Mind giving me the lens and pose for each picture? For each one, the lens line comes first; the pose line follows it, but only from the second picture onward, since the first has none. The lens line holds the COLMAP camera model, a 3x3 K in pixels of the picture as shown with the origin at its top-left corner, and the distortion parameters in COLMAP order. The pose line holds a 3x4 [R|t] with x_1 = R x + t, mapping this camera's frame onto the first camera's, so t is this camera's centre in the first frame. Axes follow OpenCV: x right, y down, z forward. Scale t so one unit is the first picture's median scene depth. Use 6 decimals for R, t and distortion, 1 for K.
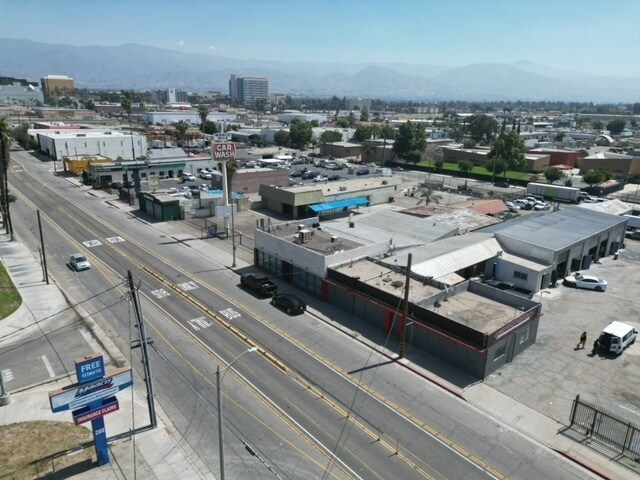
lens RADIAL K [[447.9, 0, 319.2], [0, 447.9, 241.5], [0, 0, 1]] dist [0.064902, -0.059426]
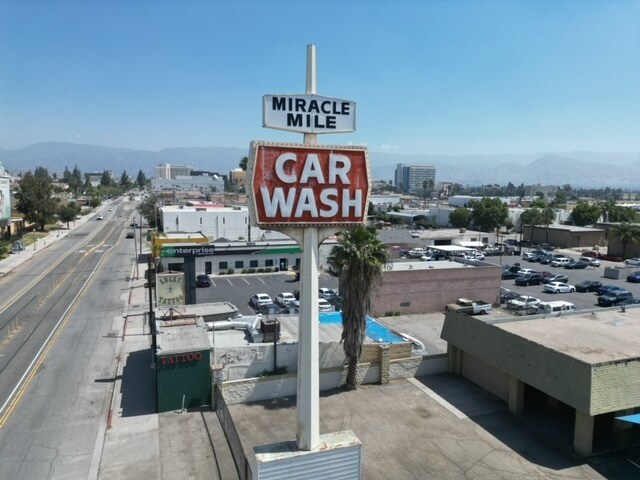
lens RADIAL K [[447.9, 0, 319.2], [0, 447.9, 241.5], [0, 0, 1]] dist [0.064902, -0.059426]
pose [[0.938176, 0.029279, -0.344918, -0.060964], [-0.095334, 0.979737, -0.176142, -0.061854], [0.332772, 0.198134, 0.921957, 0.360148]]
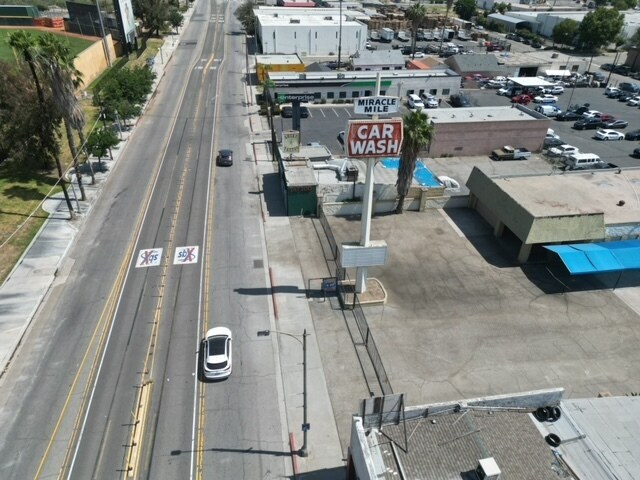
lens RADIAL K [[447.9, 0, 319.2], [0, 447.9, 241.5], [0, 0, 1]] dist [0.064902, -0.059426]
pose [[0.854626, 0.272508, -0.441988, -0.016103], [-0.154509, 0.946121, 0.284573, -0.097411], [0.495723, -0.174912, 0.850685, 0.255938]]
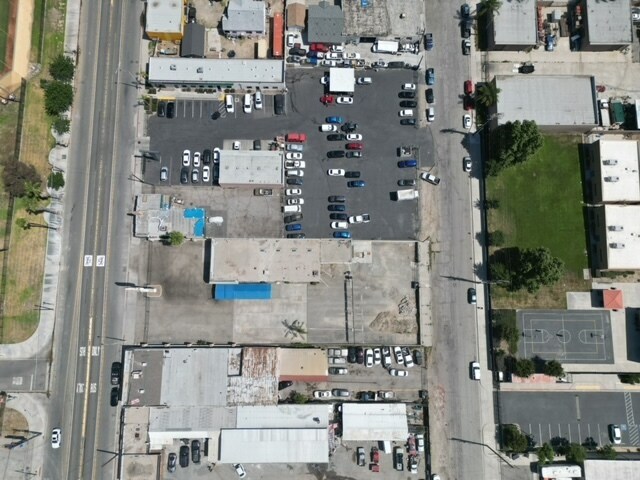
lens RADIAL K [[447.9, 0, 319.2], [0, 447.9, 241.5], [0, 0, 1]] dist [0.064902, -0.059426]
pose [[0.753656, 0.650057, -0.097101, 0.138884], [-0.197317, 0.364691, 0.909982, -0.798989], [0.626952, -0.666653, 0.403119, 0.386129]]
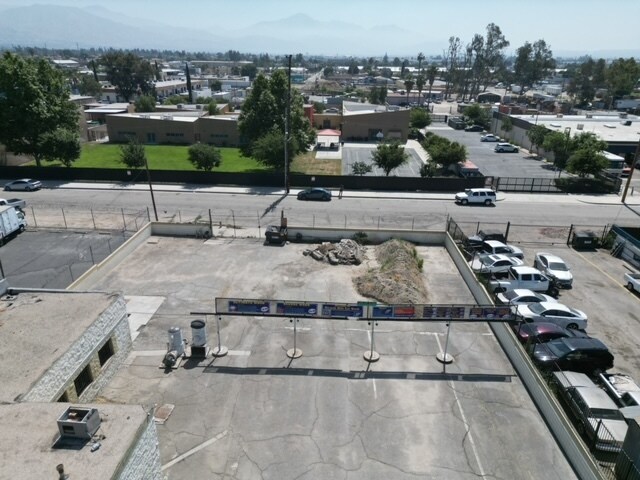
lens RADIAL K [[447.9, 0, 319.2], [0, 447.9, 241.5], [0, 0, 1]] dist [0.064902, -0.059426]
pose [[0.689270, -0.281624, 0.667528, 0.076893], [0.215249, 0.959358, 0.182485, -0.129640], [-0.691791, 0.017903, 0.721876, 0.545568]]
